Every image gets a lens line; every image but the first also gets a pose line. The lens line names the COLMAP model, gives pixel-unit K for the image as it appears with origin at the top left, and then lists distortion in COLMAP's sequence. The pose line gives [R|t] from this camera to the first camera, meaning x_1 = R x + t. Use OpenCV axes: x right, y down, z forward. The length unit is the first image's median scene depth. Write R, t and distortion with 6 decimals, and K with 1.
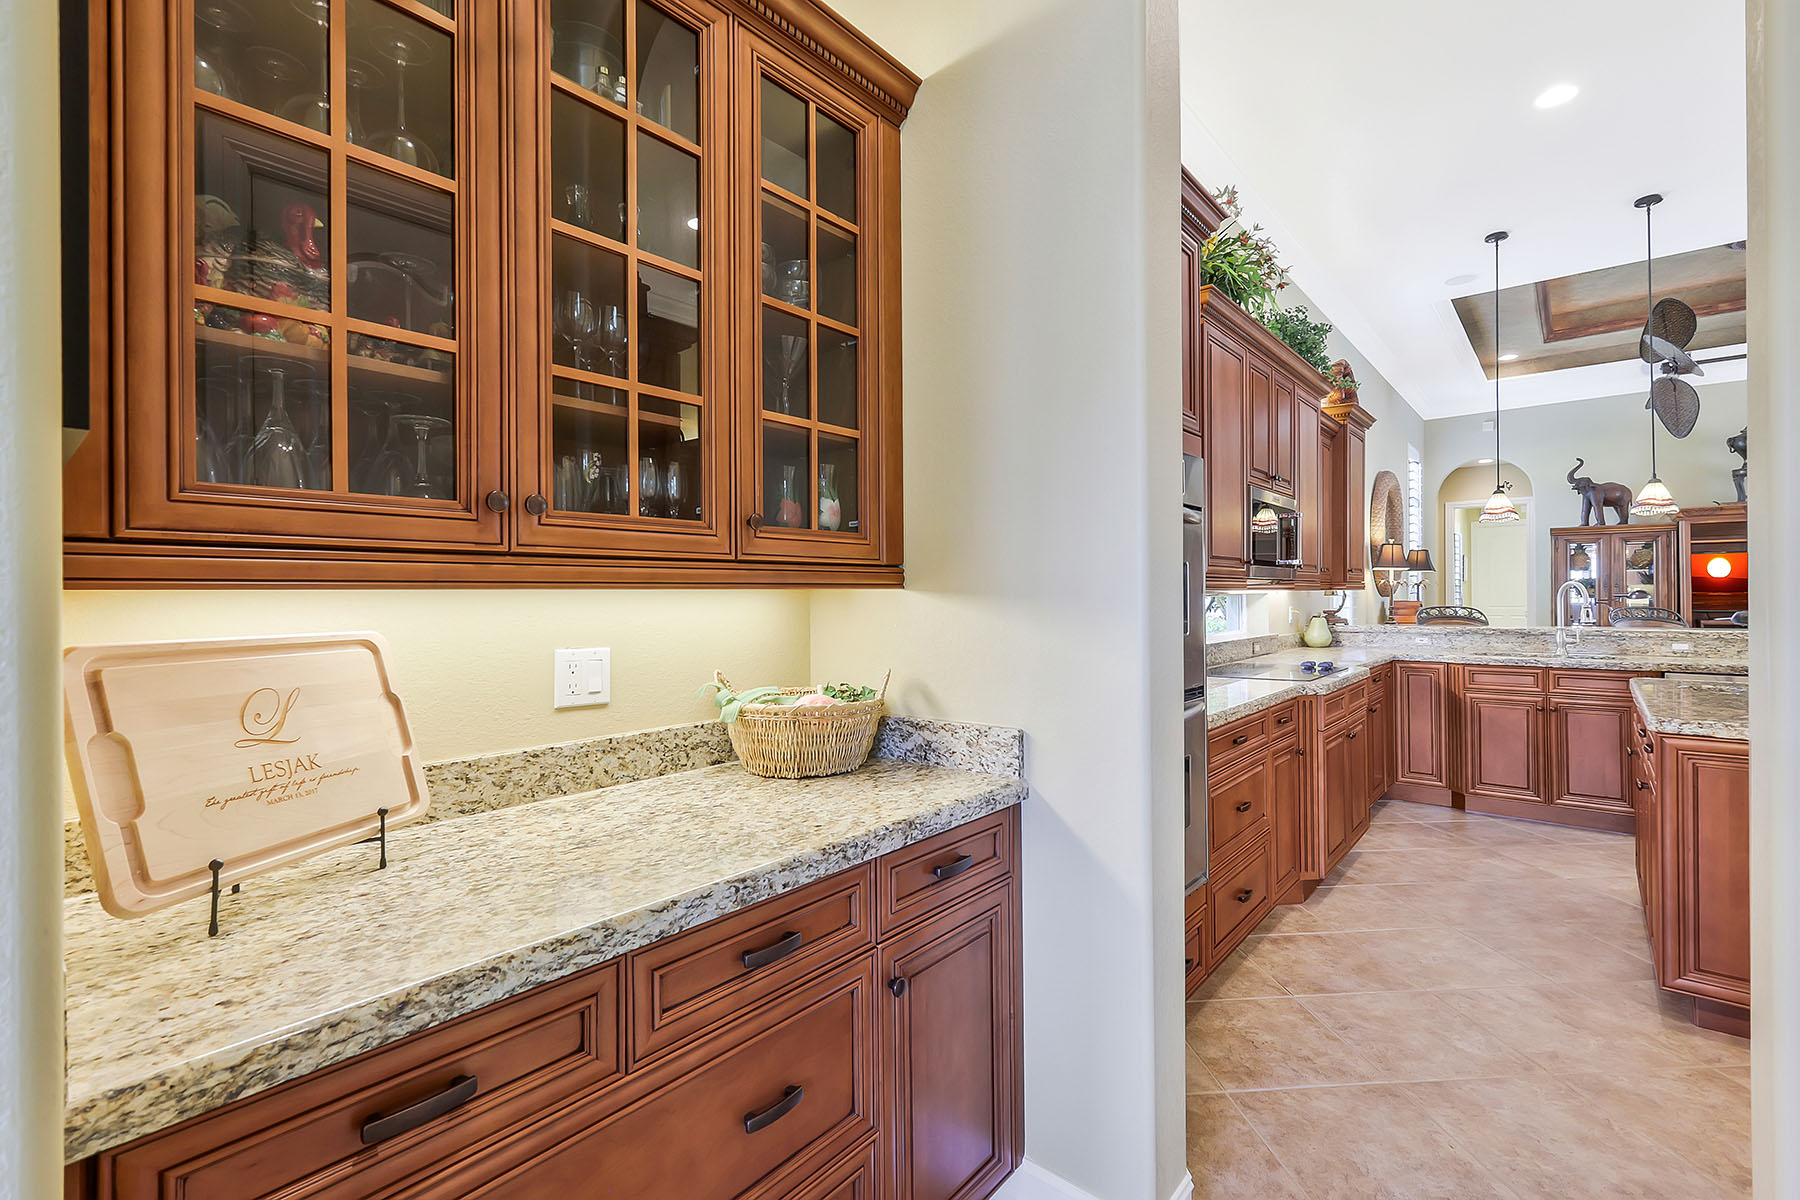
lens RADIAL K [[779.3, 0, 897.6], [0, 779.3, 591.1], [0, 0, 1]] dist [0.001462, 0.000043]
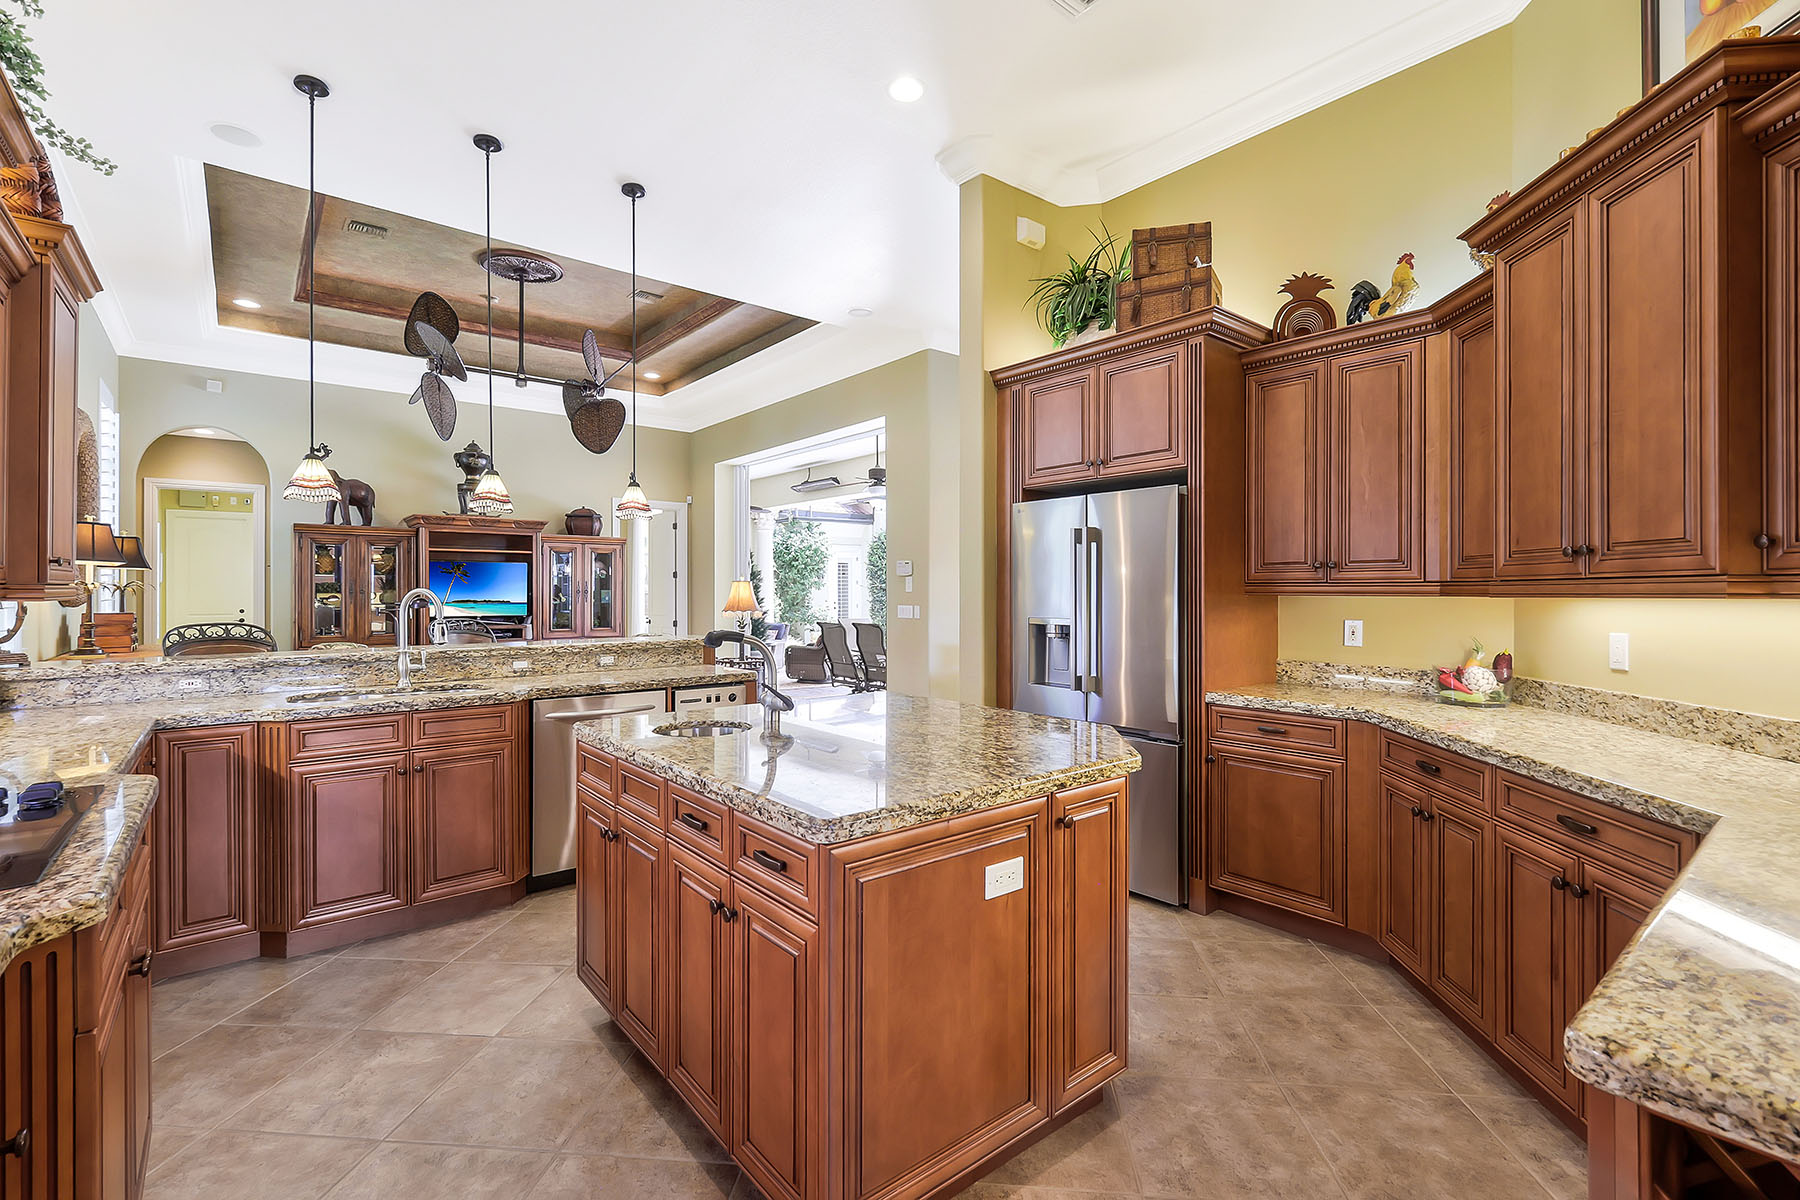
lens RADIAL K [[801.4, 0, 899.3], [0, 801.4, 592.1], [0, 0, 1]] dist [0.000096, -0.000152]
pose [[0.167852, 0.005840, 0.985795, 0.154666], [-0.002695, 0.999981, -0.005465, -0.005268], [-0.985808, -0.001739, 0.167865, 0.355157]]
